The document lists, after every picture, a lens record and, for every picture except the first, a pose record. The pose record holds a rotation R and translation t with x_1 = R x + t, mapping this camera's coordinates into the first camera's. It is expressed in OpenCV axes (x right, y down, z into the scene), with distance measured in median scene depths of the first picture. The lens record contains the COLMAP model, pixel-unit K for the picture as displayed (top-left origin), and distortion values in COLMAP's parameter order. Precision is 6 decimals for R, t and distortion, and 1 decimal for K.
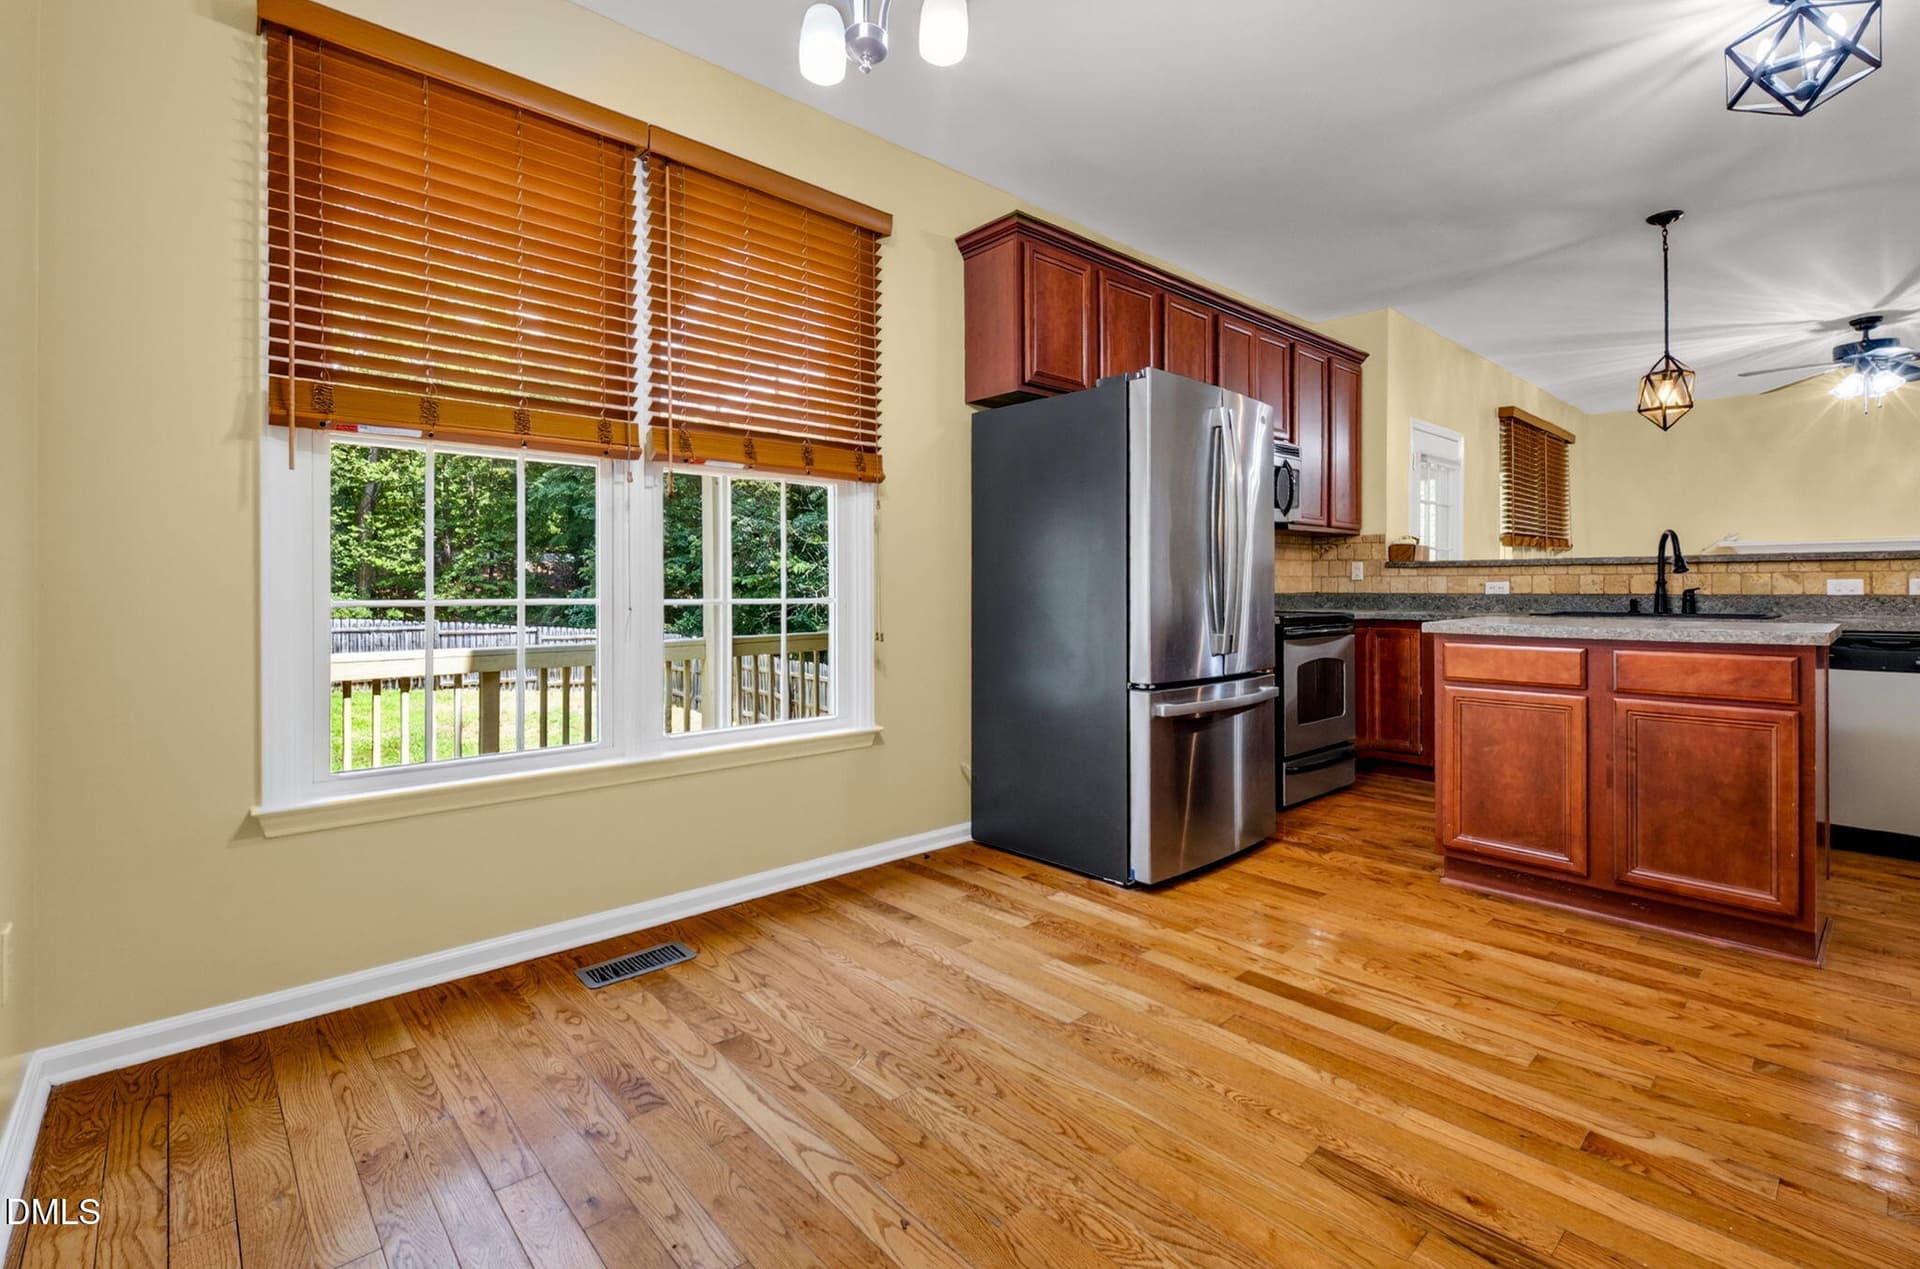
lens RADIAL K [[851.2, 0, 936.1], [0, 851.2, 584.1], [0, 0, 1]] dist [0.007498, -0.004665]
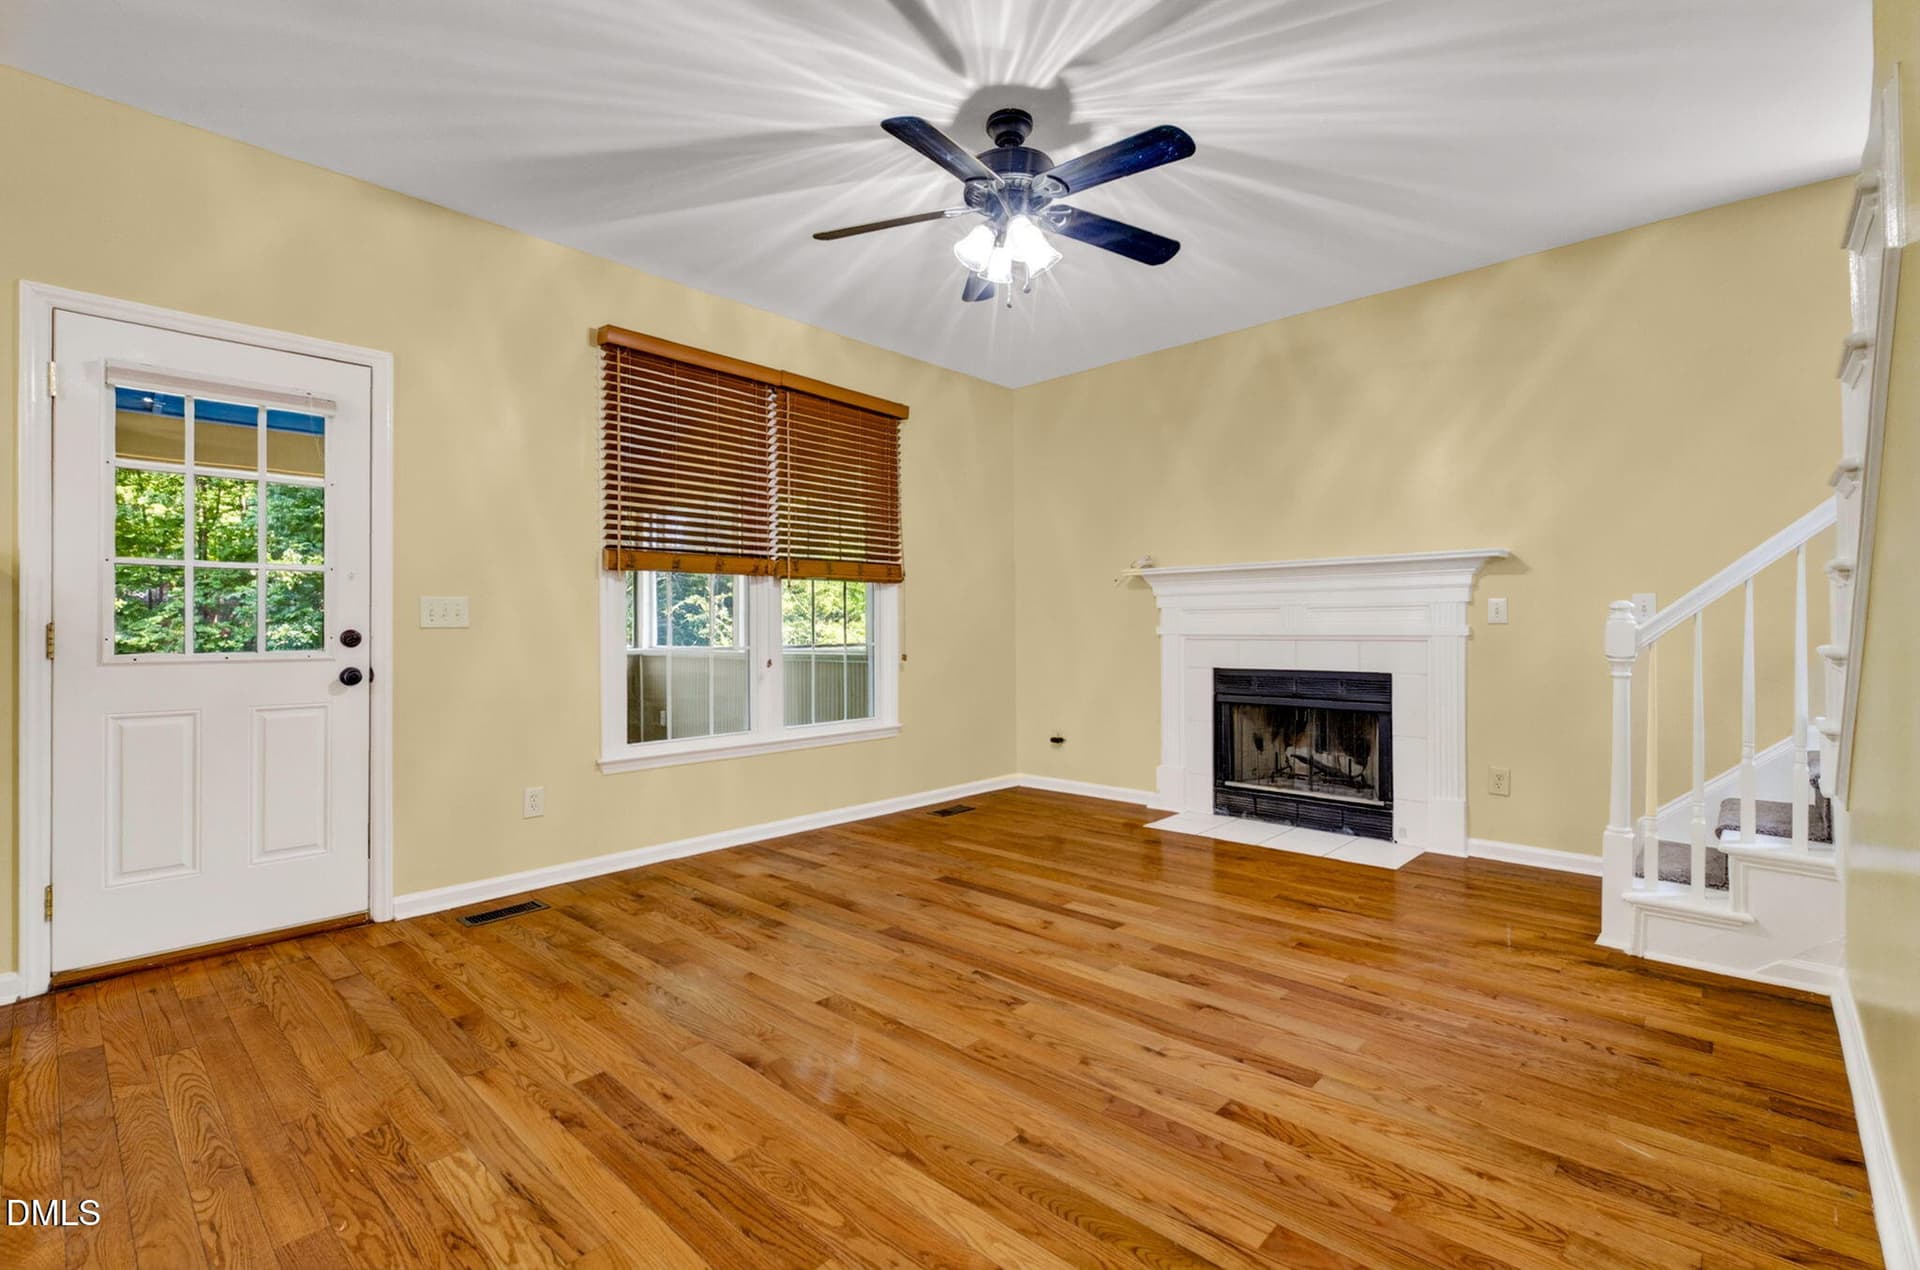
lens RADIAL K [[838.5, 0, 928.3], [0, 838.5, 625.9], [0, 0, 1]] dist [0.010378, -0.006202]
pose [[0.997355, -0.003382, 0.072612, 2.108316], [0.003533, 0.999992, -0.001944, -0.010650], [-0.072605, 0.002195, 0.997358, 1.044106]]
